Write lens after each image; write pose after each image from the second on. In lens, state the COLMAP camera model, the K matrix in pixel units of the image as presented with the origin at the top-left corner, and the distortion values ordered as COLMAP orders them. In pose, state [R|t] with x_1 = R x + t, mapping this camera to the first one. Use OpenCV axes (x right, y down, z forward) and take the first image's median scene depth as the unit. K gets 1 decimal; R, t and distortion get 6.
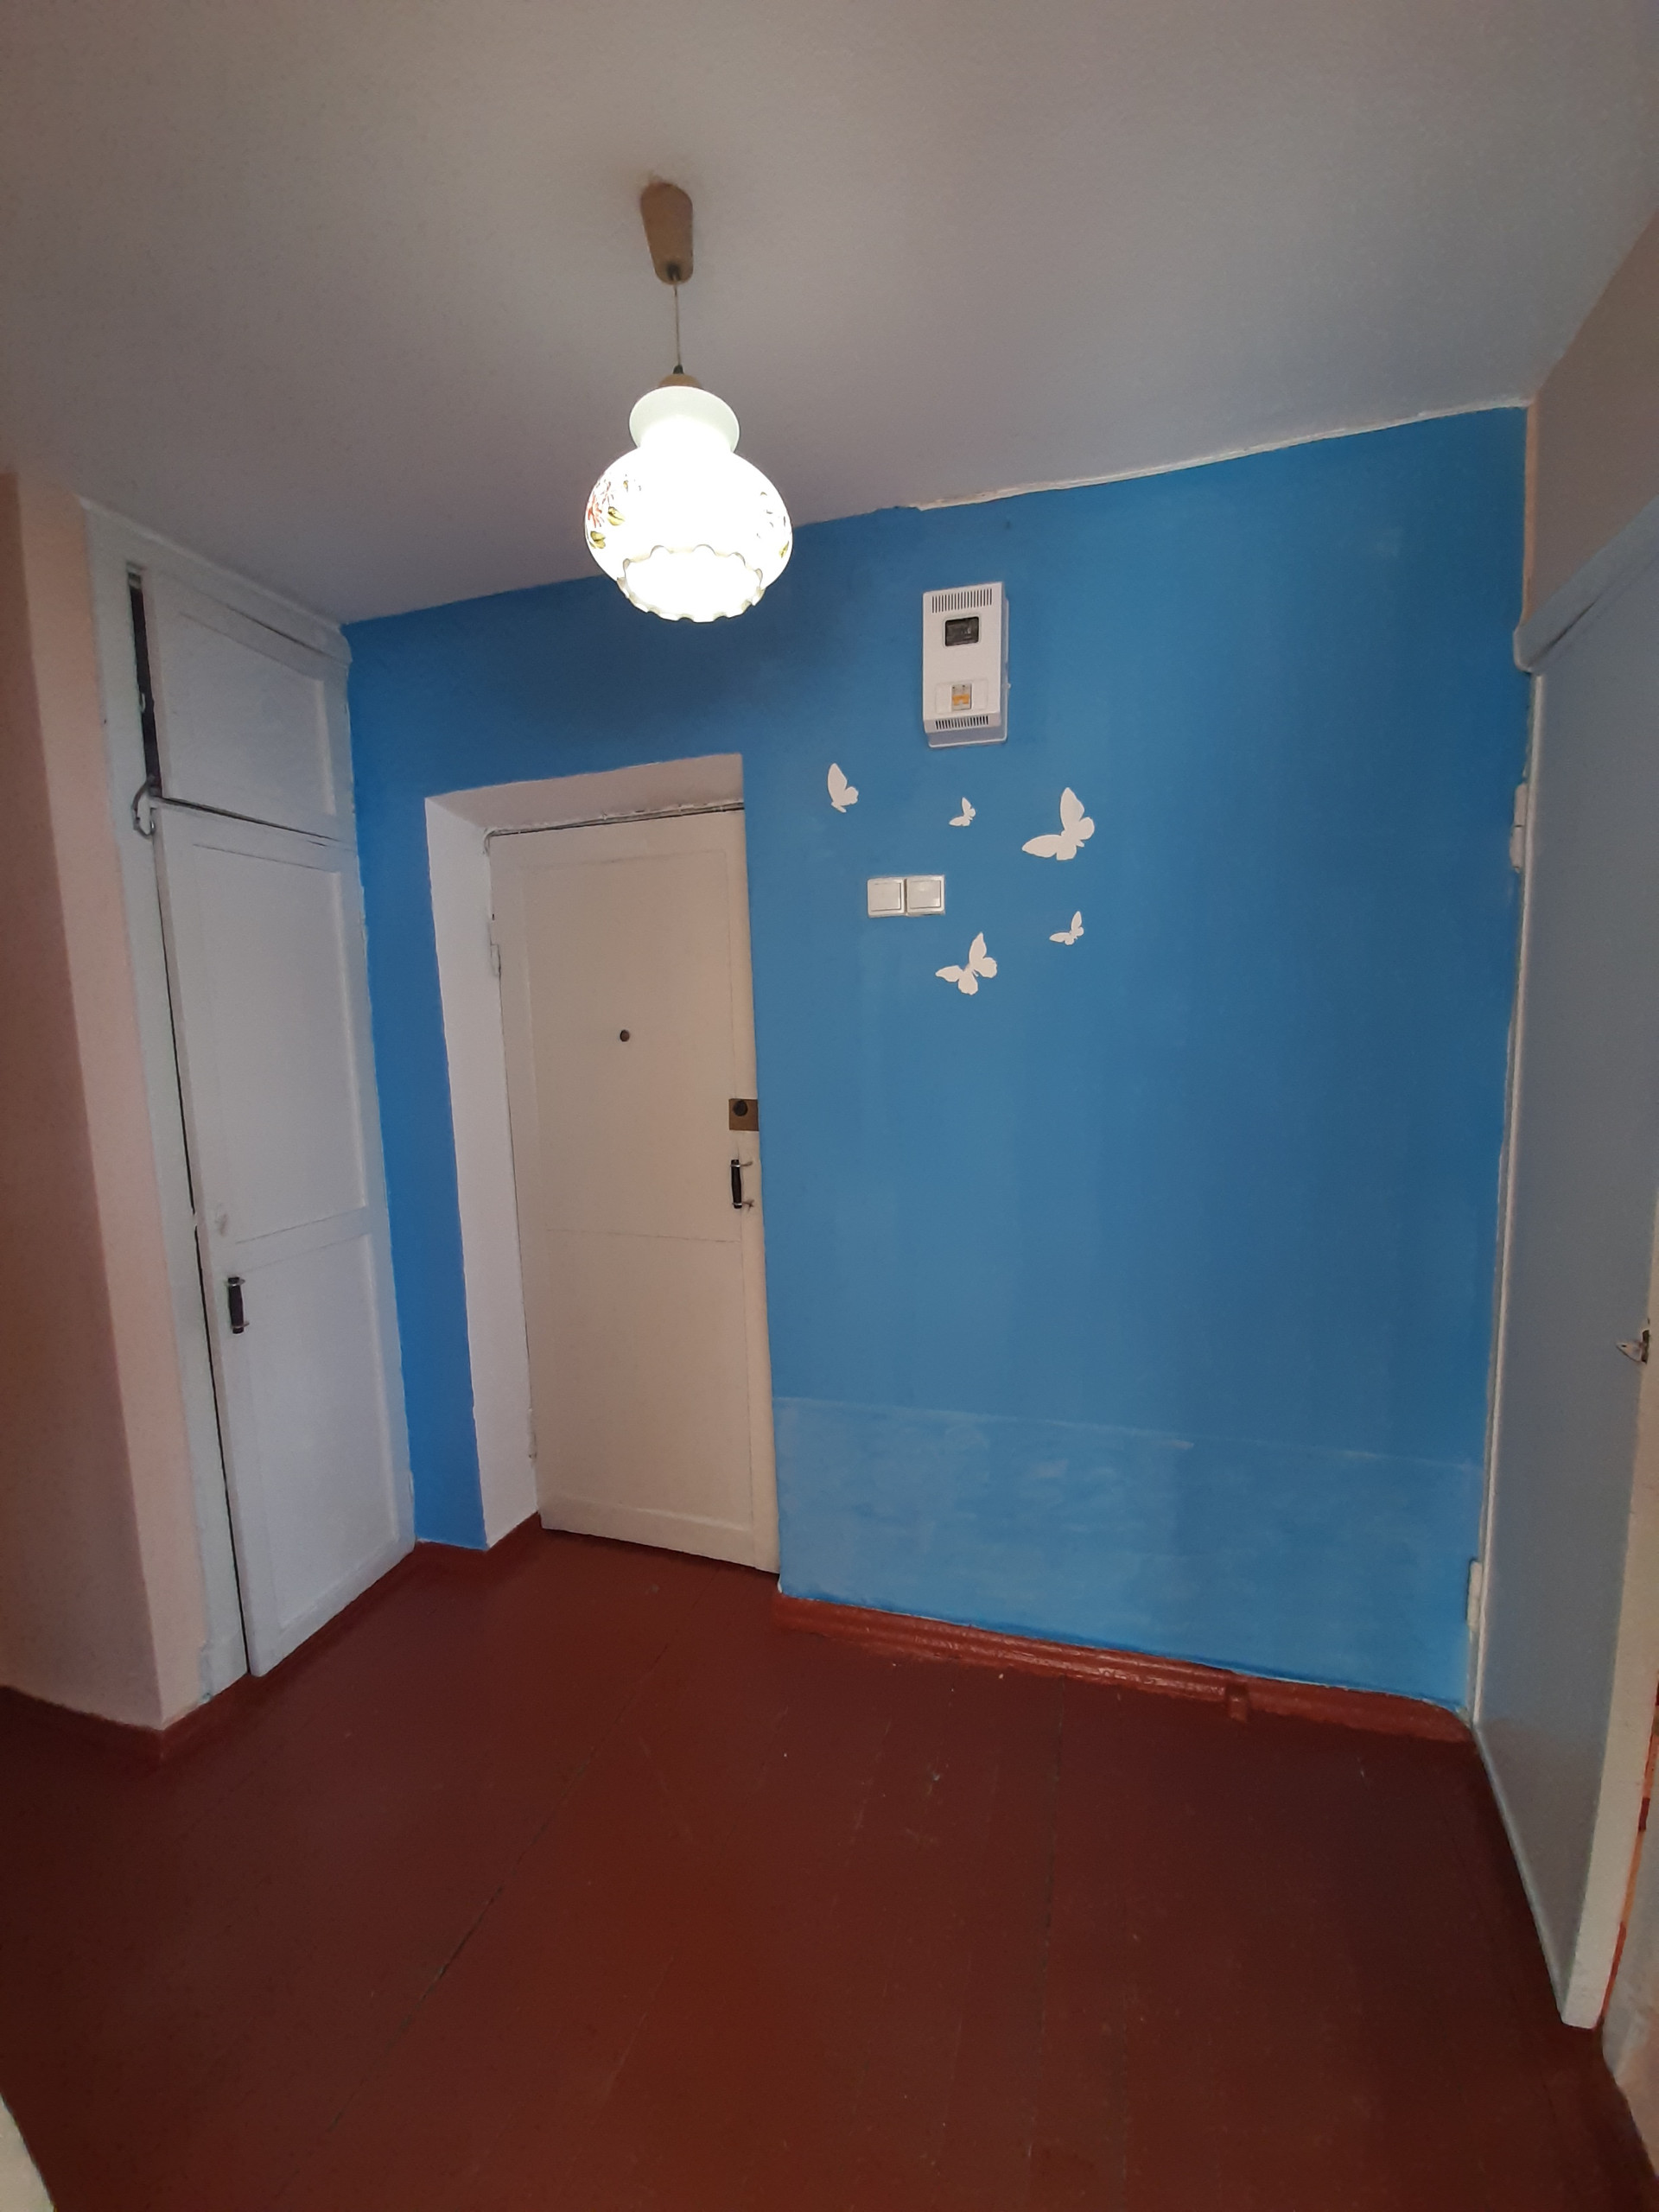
lens RADIAL K [[887.0, 0, 830.6], [0, 887.0, 1116.9], [0, 0, 1]] dist [0.000365, 0.000144]
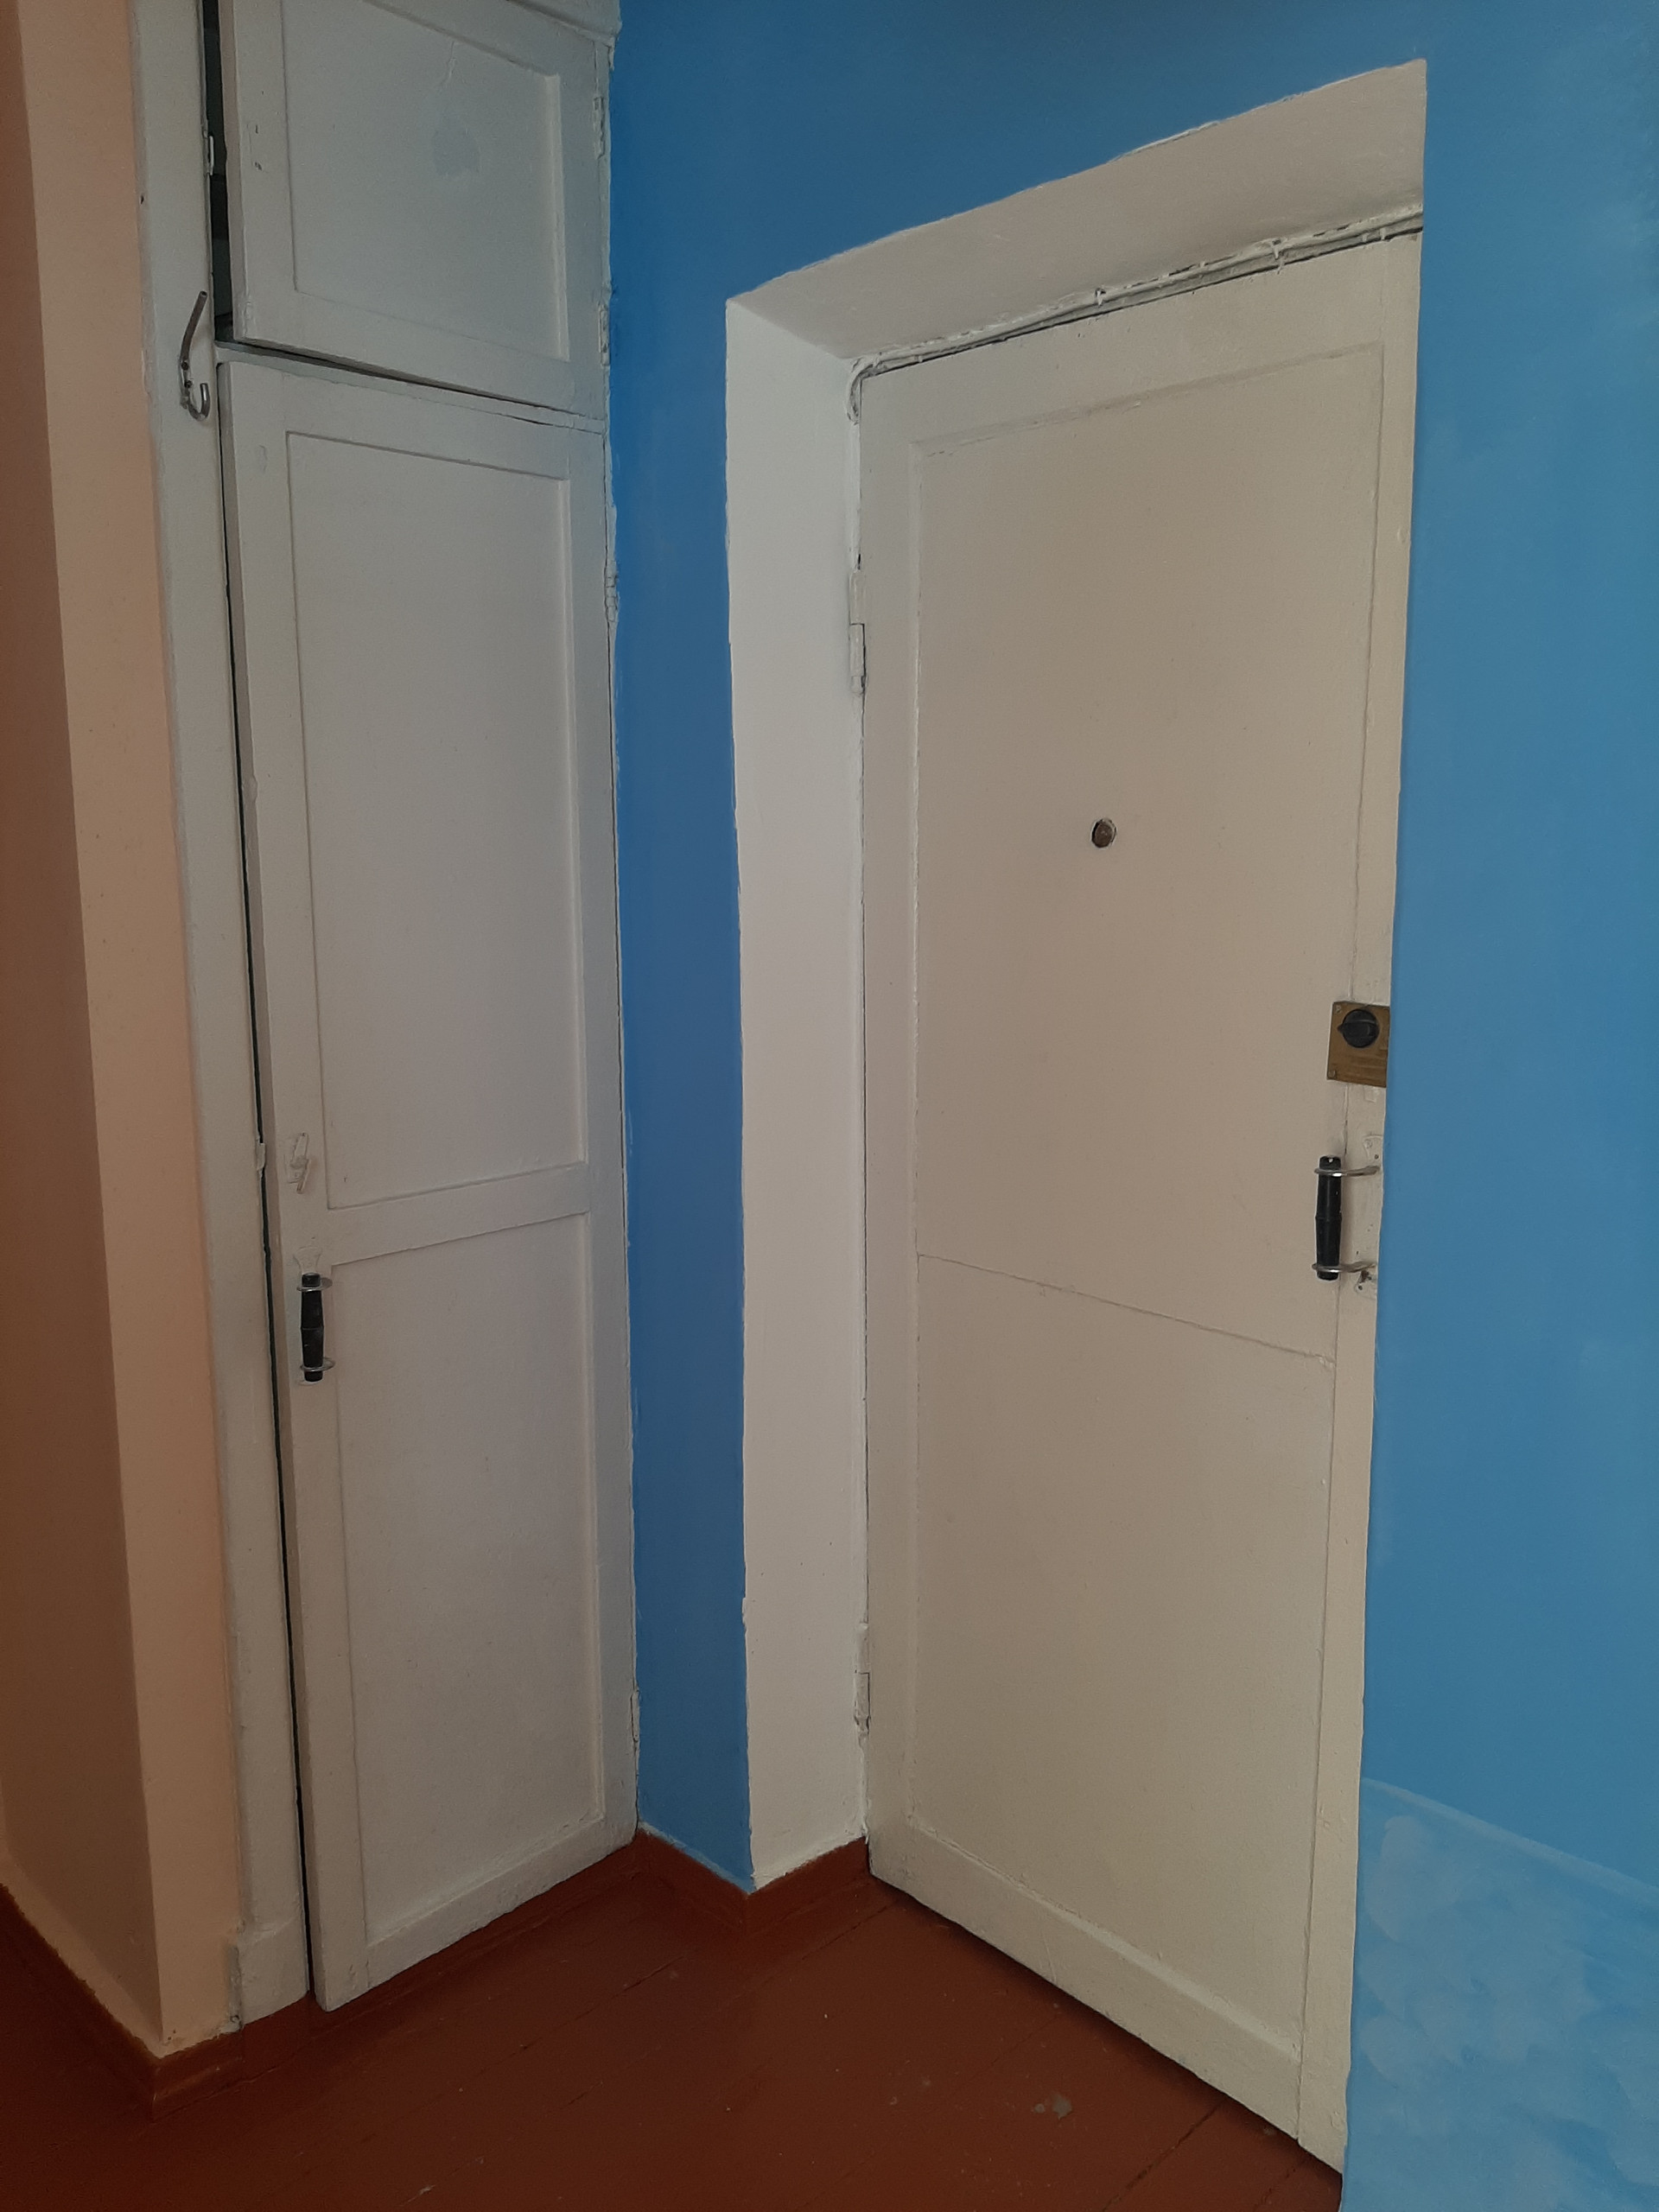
lens RADIAL K [[1700.4, 0, 829.5], [0, 1700.4, 1106.3], [0, 0, 1]] dist [0.017477, -0.038716]
pose [[0.872861, 0.101772, -0.477238, 0.054461], [-0.071526, 0.994130, 0.081181, -0.018401], [0.482698, -0.036725, 0.875016, 0.234244]]
